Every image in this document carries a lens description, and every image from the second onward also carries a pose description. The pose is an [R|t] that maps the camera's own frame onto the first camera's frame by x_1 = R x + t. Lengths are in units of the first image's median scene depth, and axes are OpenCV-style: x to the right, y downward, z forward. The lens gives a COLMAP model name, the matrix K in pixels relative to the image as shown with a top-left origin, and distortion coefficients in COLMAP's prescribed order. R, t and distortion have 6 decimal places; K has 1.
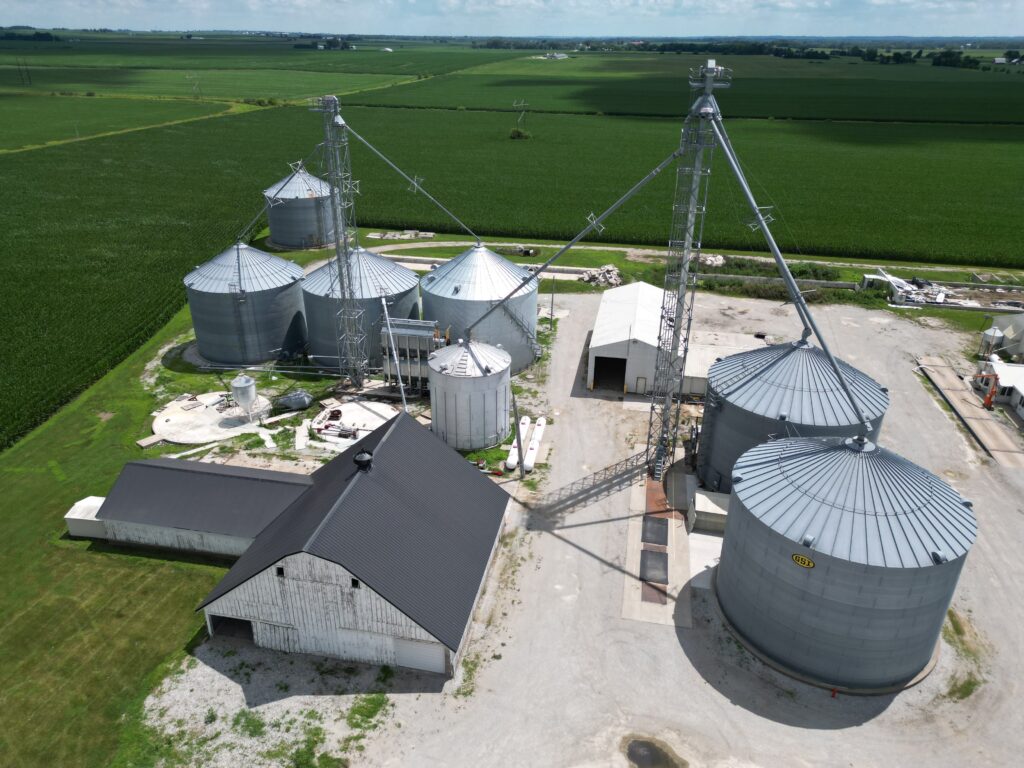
lens RADIAL K [[720.3, 0, 509.4], [0, 720.3, 380.6], [0, 0, 1]] dist [0.011021, 0.000743]
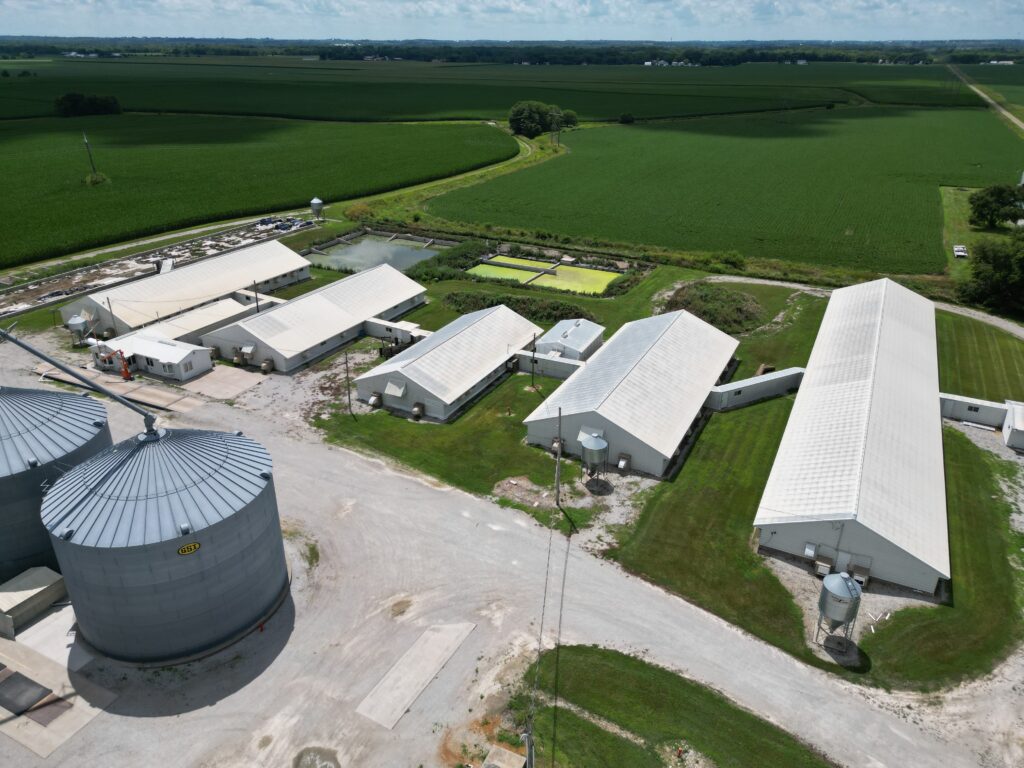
lens RADIAL K [[720.3, 0, 510.5], [0, 720.3, 386.2], [0, 0, 1]] dist [0.011021, 0.000743]
pose [[0.258032, -0.420248, 0.869949, -0.236121], [0.411845, 0.862376, 0.294434, -0.058827], [-0.873958, 0.282311, 0.395598, 0.082512]]
